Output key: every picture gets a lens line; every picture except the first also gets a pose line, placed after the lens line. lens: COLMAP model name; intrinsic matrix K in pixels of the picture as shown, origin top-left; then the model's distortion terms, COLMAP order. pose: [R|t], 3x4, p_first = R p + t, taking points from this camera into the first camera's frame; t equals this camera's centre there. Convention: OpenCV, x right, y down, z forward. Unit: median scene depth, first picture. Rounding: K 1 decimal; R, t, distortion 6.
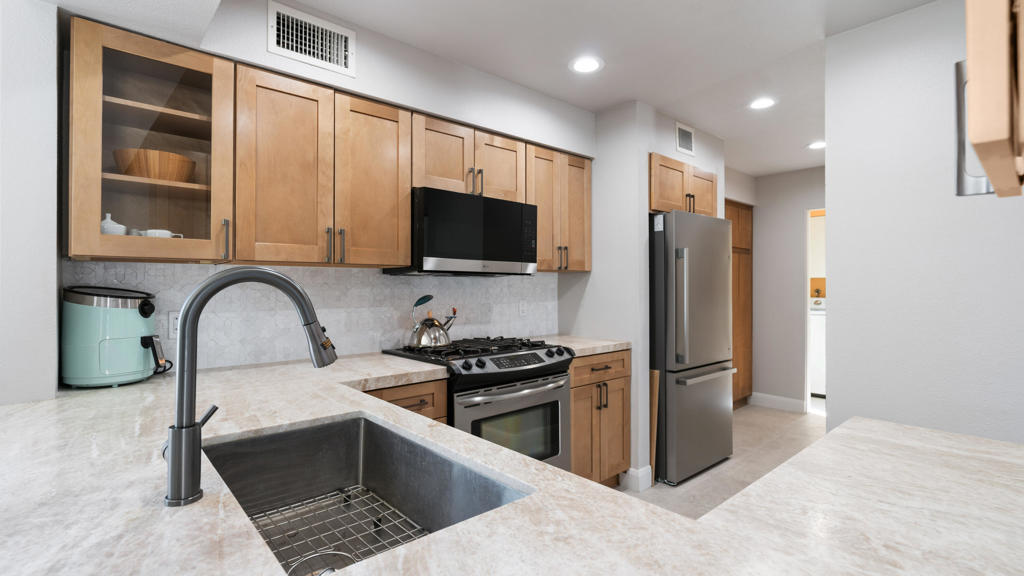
lens RADIAL K [[464.6, 0, 515.3], [0, 464.6, 278.6], [0, 0, 1]] dist [-0.010454, 0.001878]
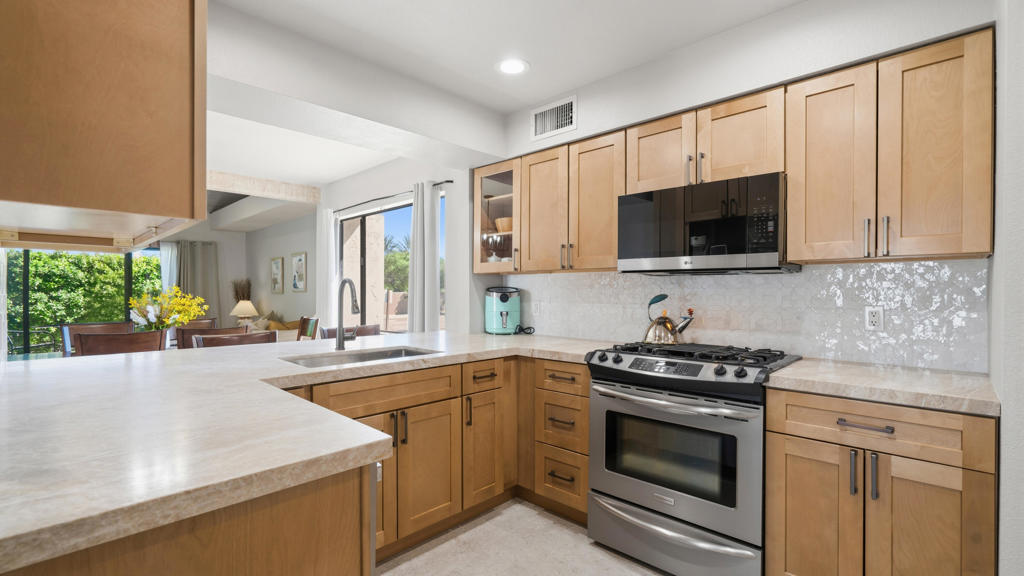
lens RADIAL K [[464.6, 0, 506.6], [0, 464.6, 293.5], [0, 0, 1]] dist [-0.010454, 0.001878]
pose [[0.075259, 0.005667, -0.997148, 0.911025], [0.015473, 0.999857, 0.006850, 0.024194], [0.997044, -0.015945, 0.075160, 0.653625]]
